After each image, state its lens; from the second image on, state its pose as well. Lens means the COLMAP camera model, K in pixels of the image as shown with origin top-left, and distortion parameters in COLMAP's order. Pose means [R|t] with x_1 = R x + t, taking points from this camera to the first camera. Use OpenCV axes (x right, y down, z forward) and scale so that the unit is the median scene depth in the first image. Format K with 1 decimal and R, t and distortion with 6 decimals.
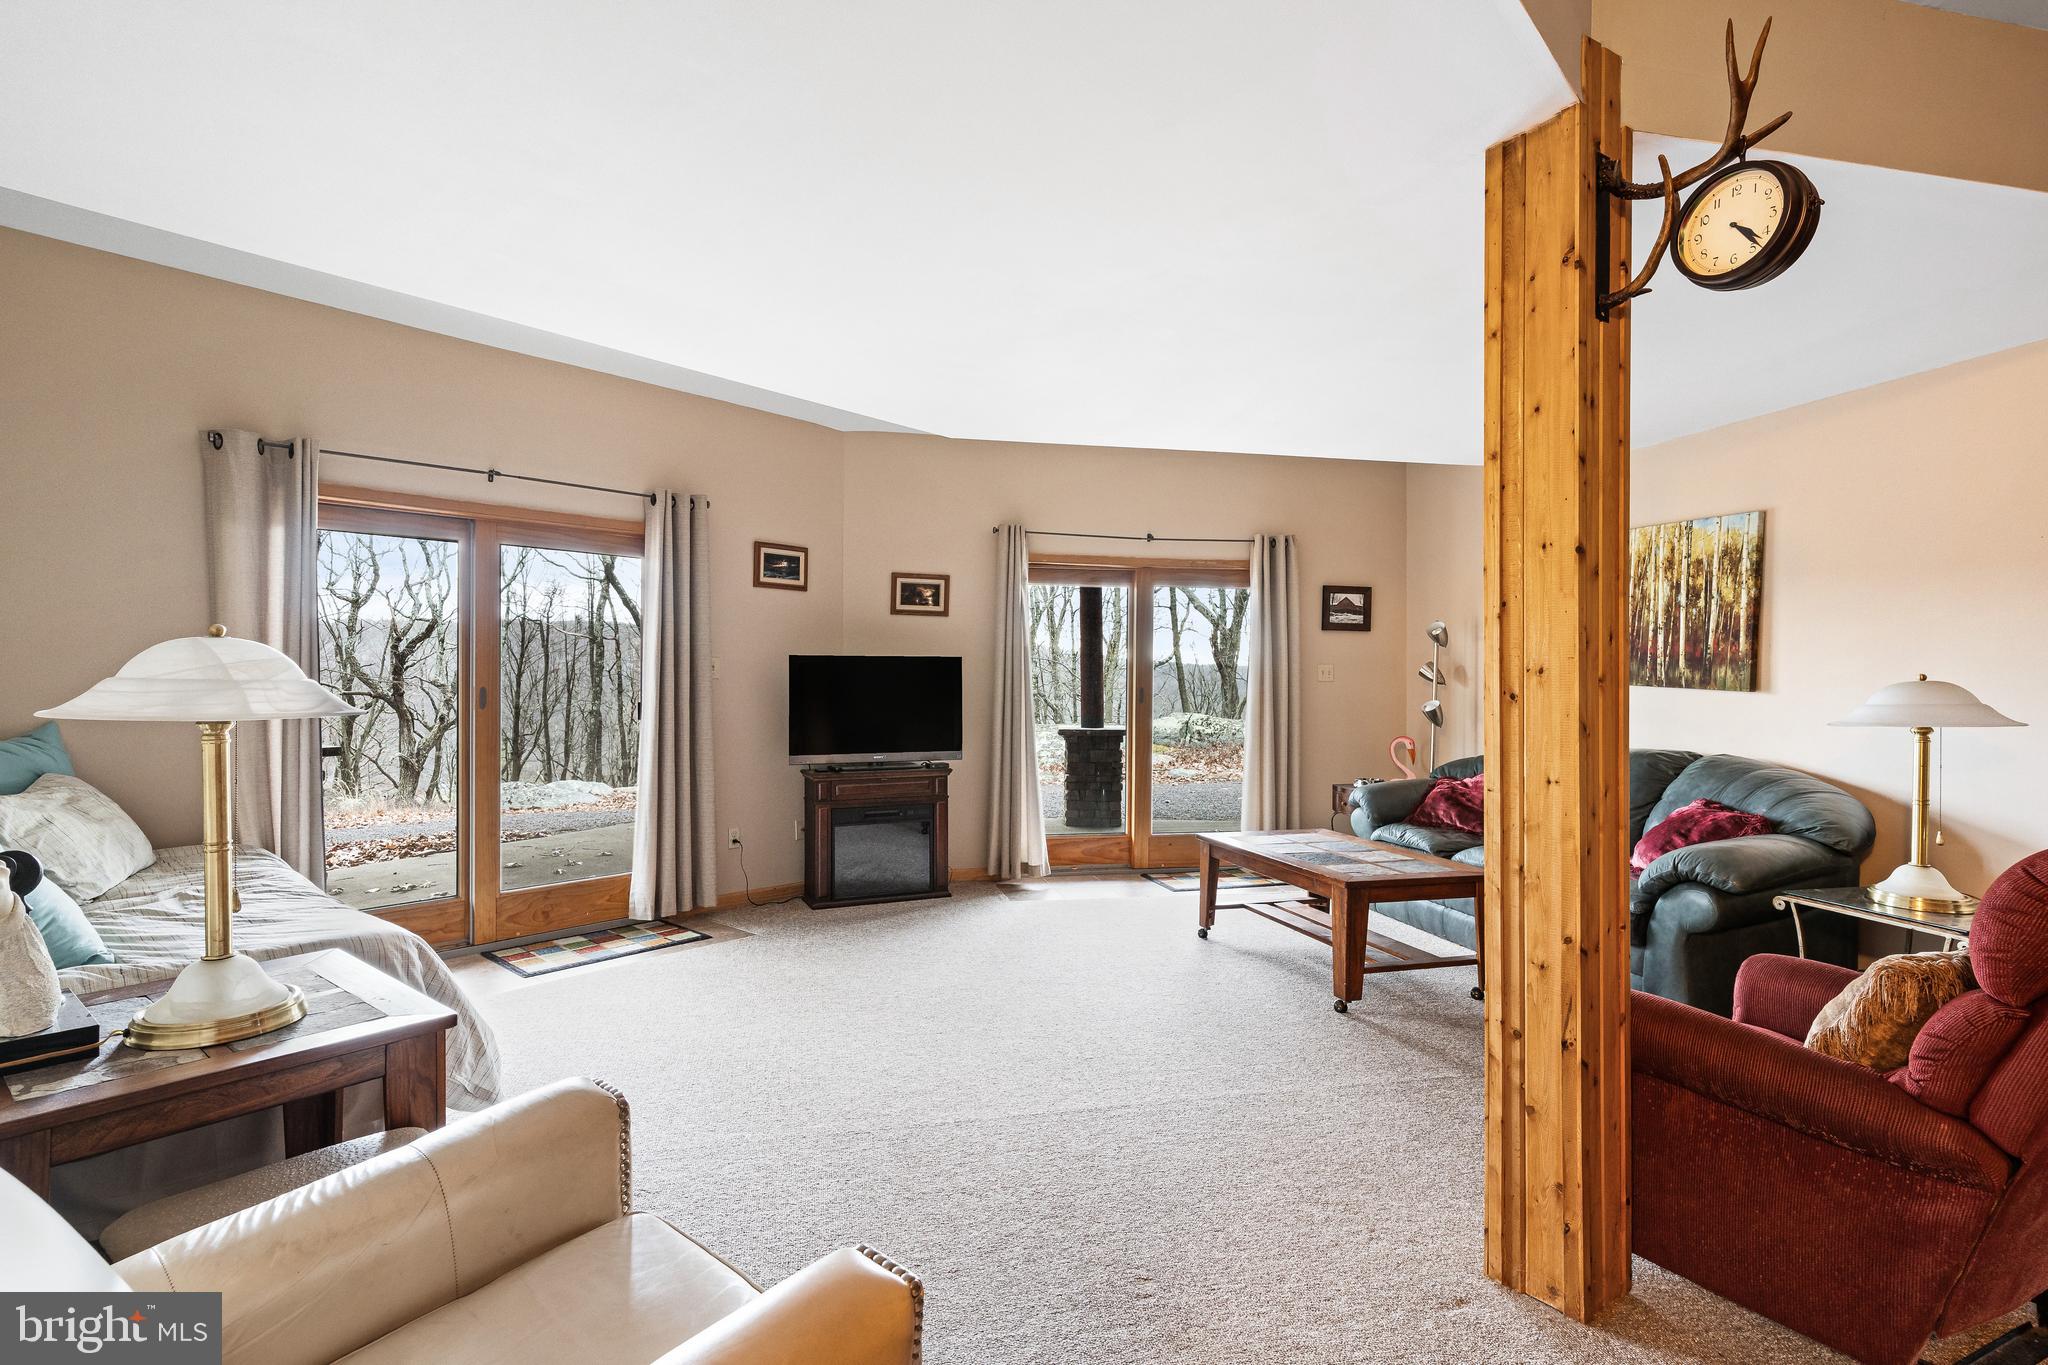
lens RADIAL K [[985.1, 0, 1010.9], [0, 985.1, 673.8], [0, 0, 1]] dist [-0.001355, -0.000736]
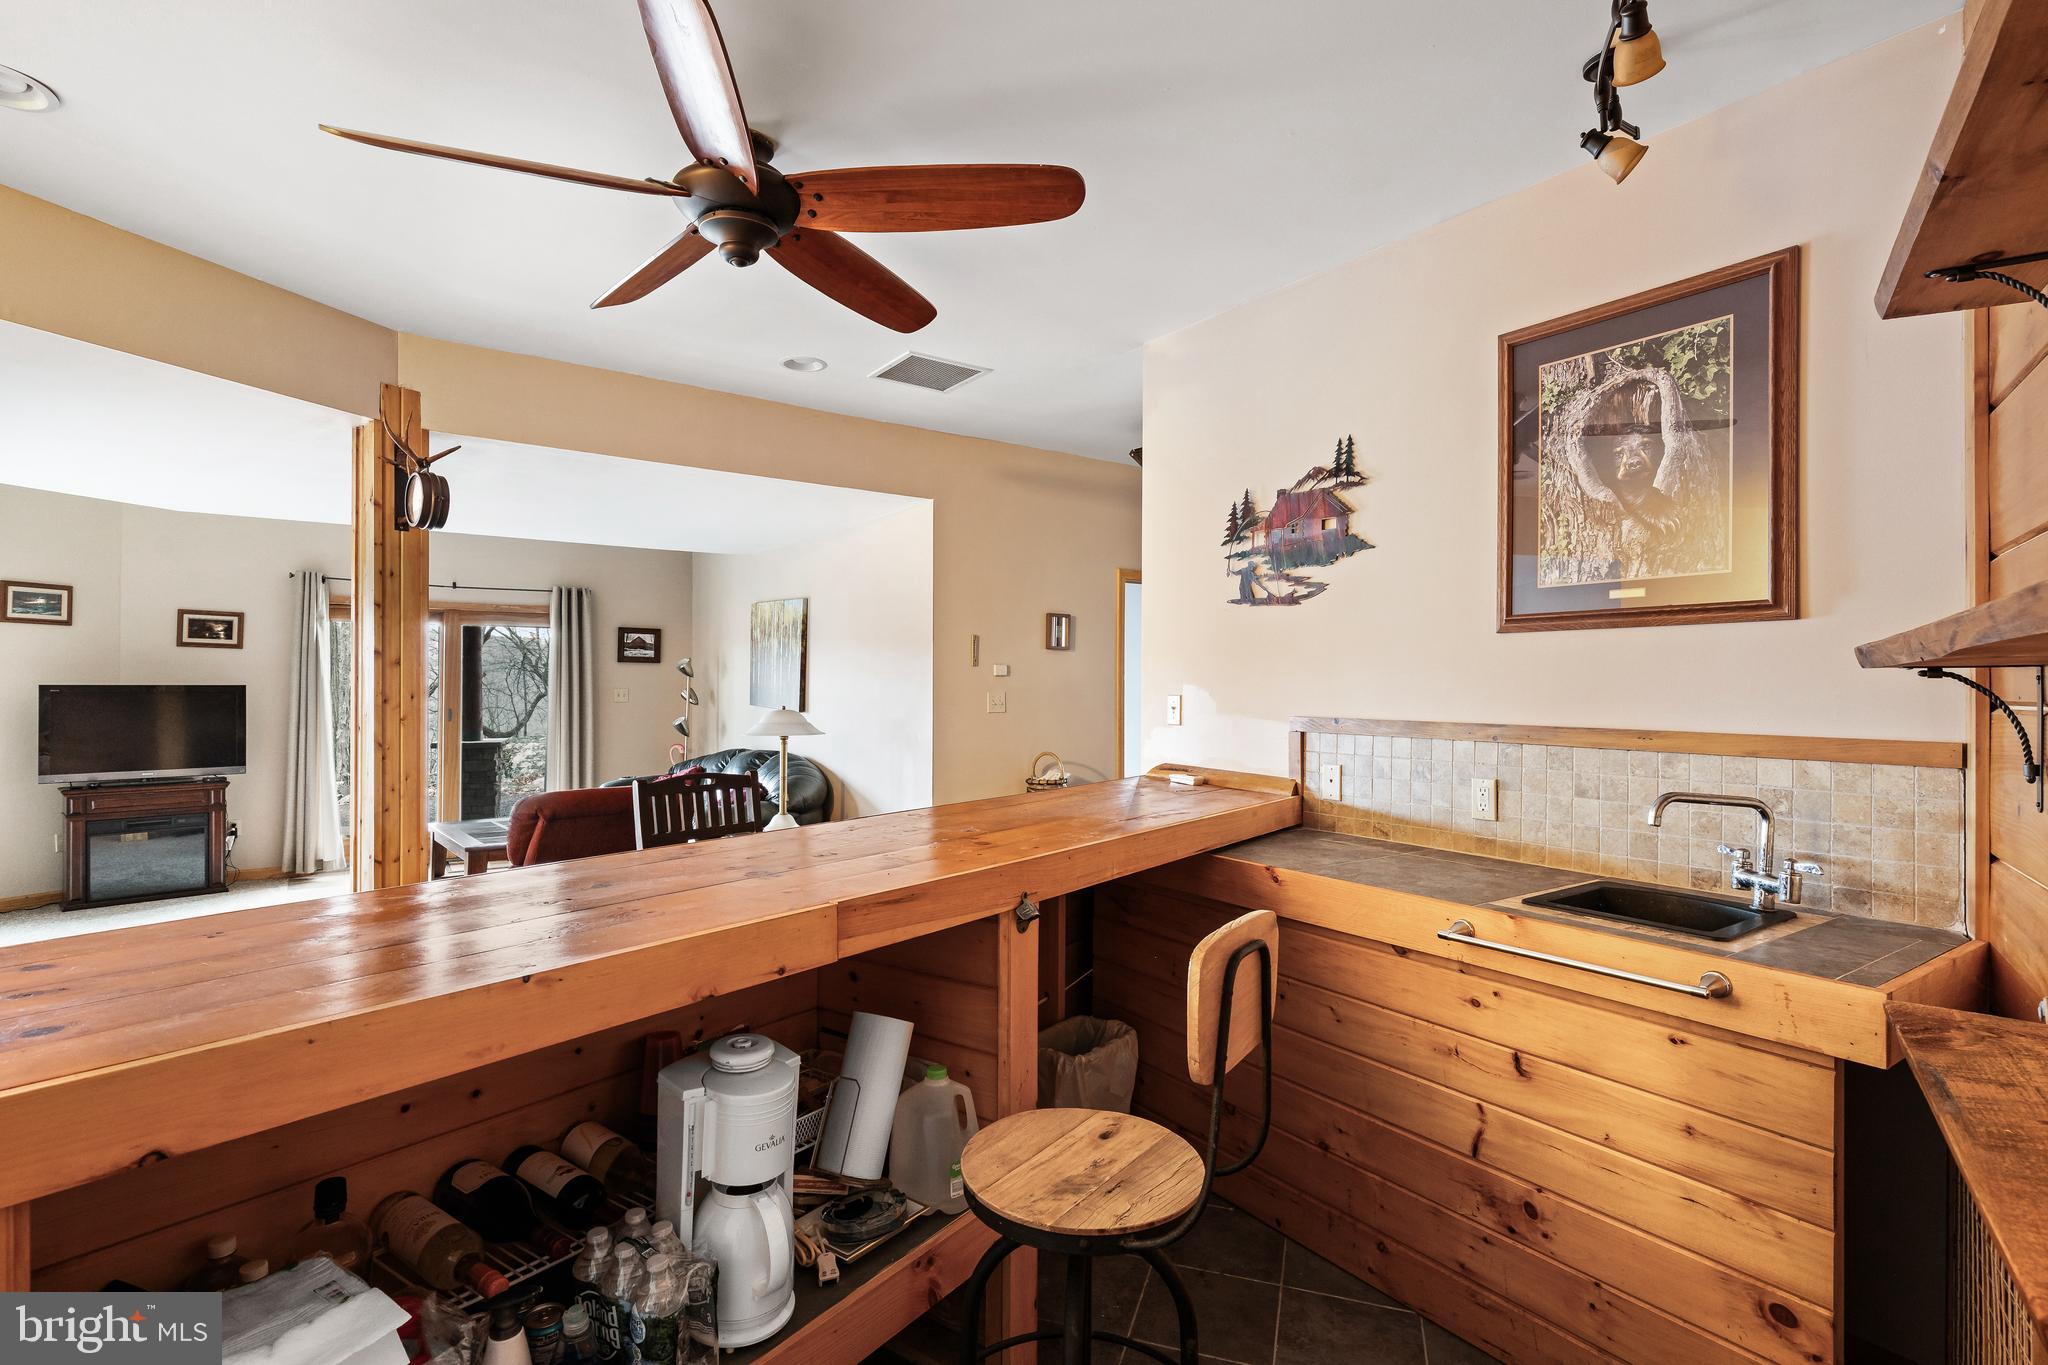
lens RADIAL K [[985.1, 0, 1019.2], [0, 985.1, 680.0], [0, 0, 1]] dist [-0.001355, -0.000736]
pose [[0.917654, 0.002323, 0.397373, 0.345909], [-0.002355, 0.999997, -0.000408, -0.026428], [-0.397373, -0.000562, 0.917657, -0.452078]]
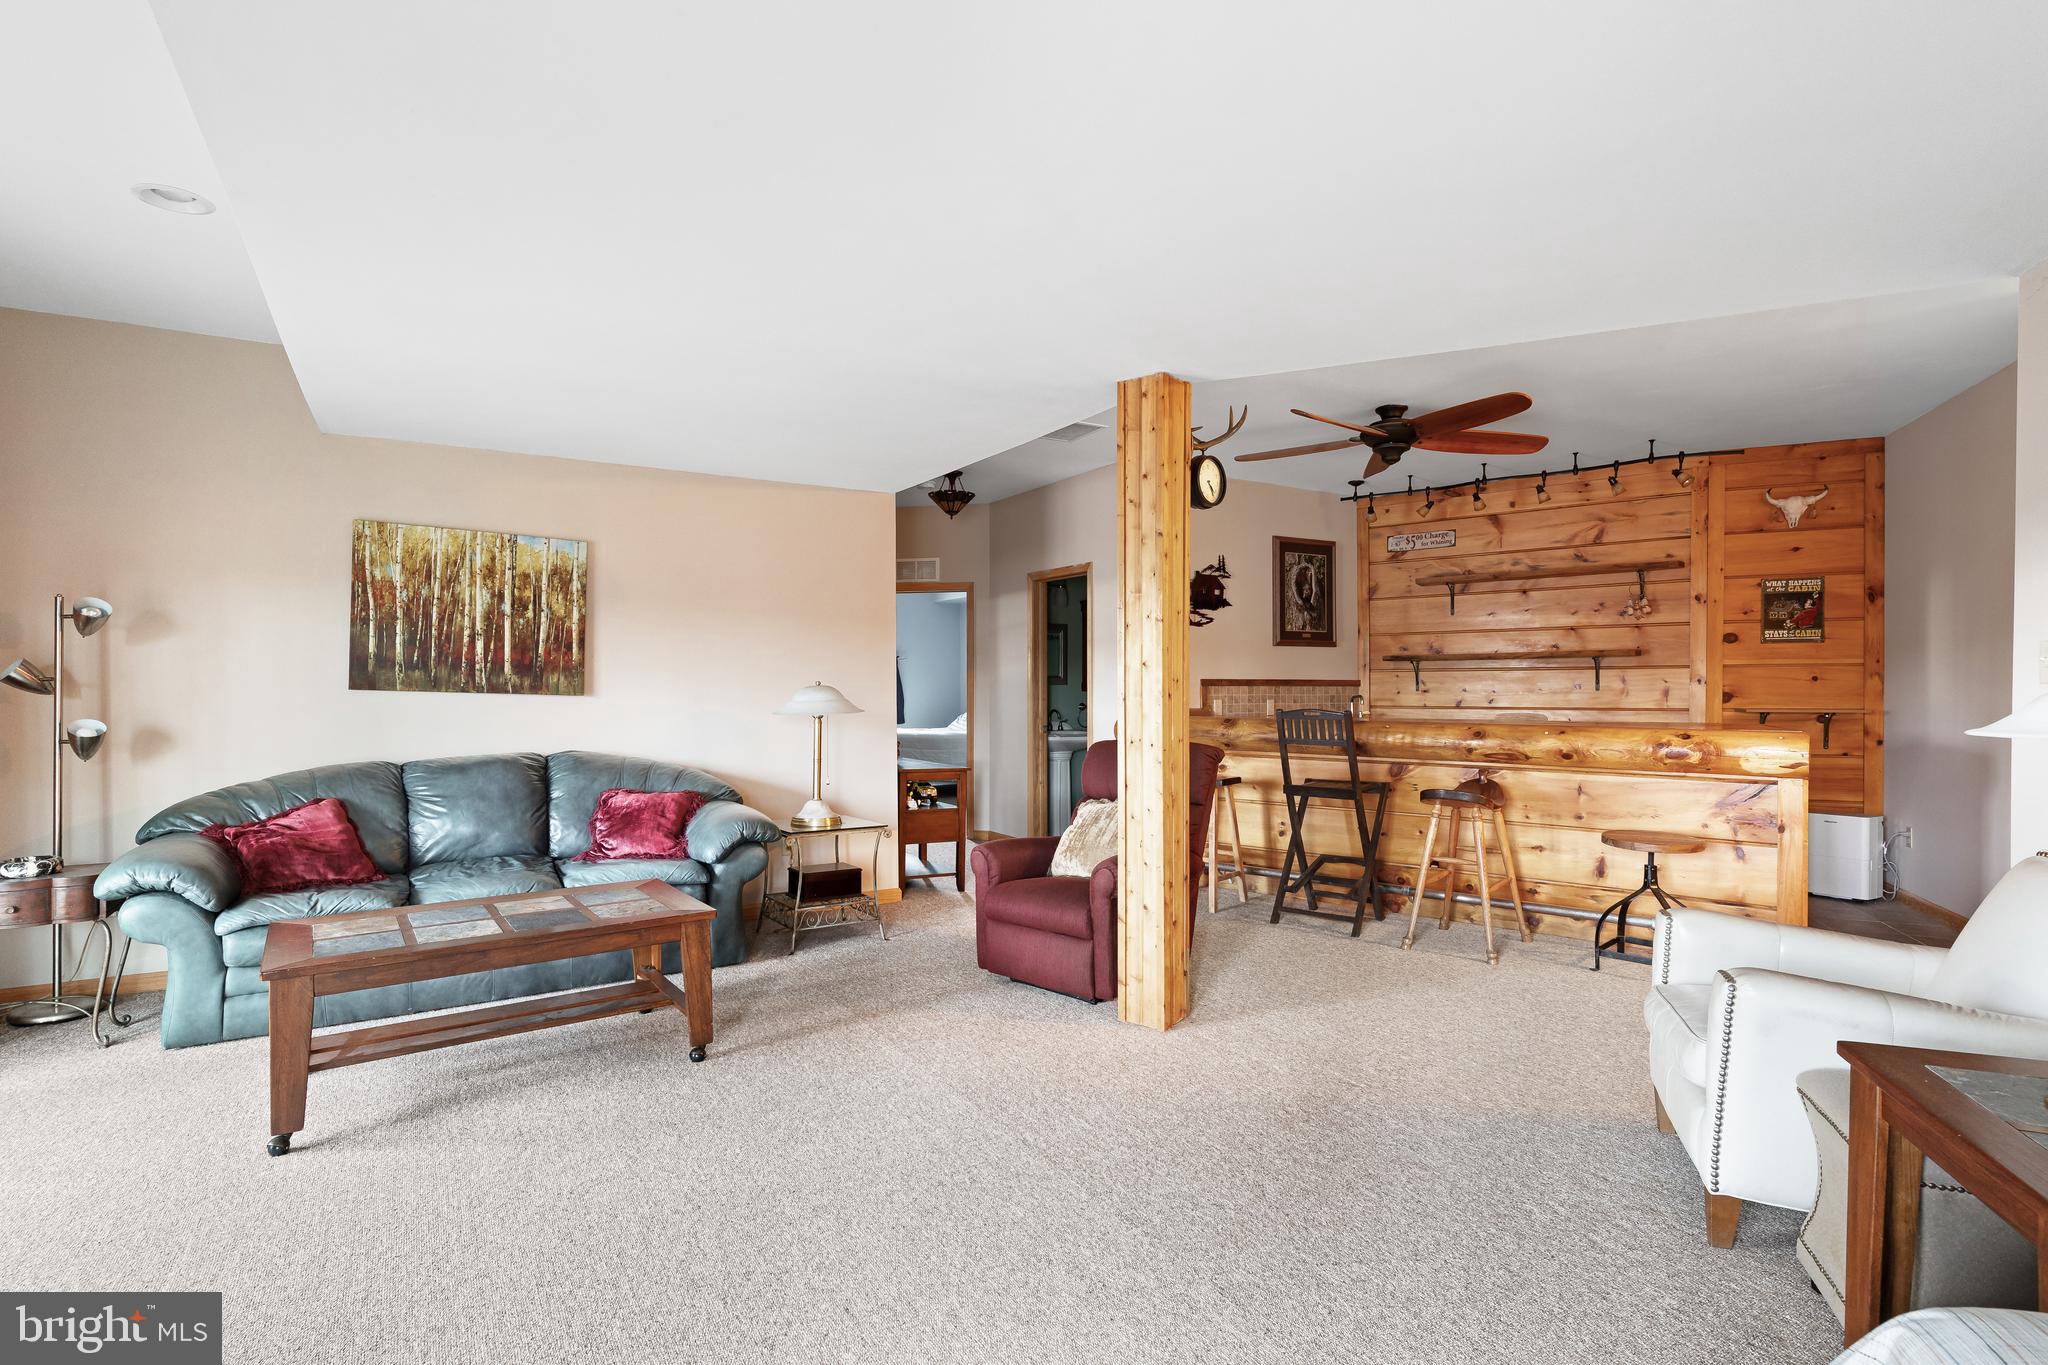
lens RADIAL K [[985.1, 0, 1019.1], [0, 985.1, 690.8], [0, 0, 1]] dist [-0.001355, -0.000736]
pose [[-0.322809, -0.012279, 0.946385, -0.403972], [-0.005661, 0.999923, 0.011042, -0.002399], [-0.946447, -0.001793, -0.322854, 0.685486]]
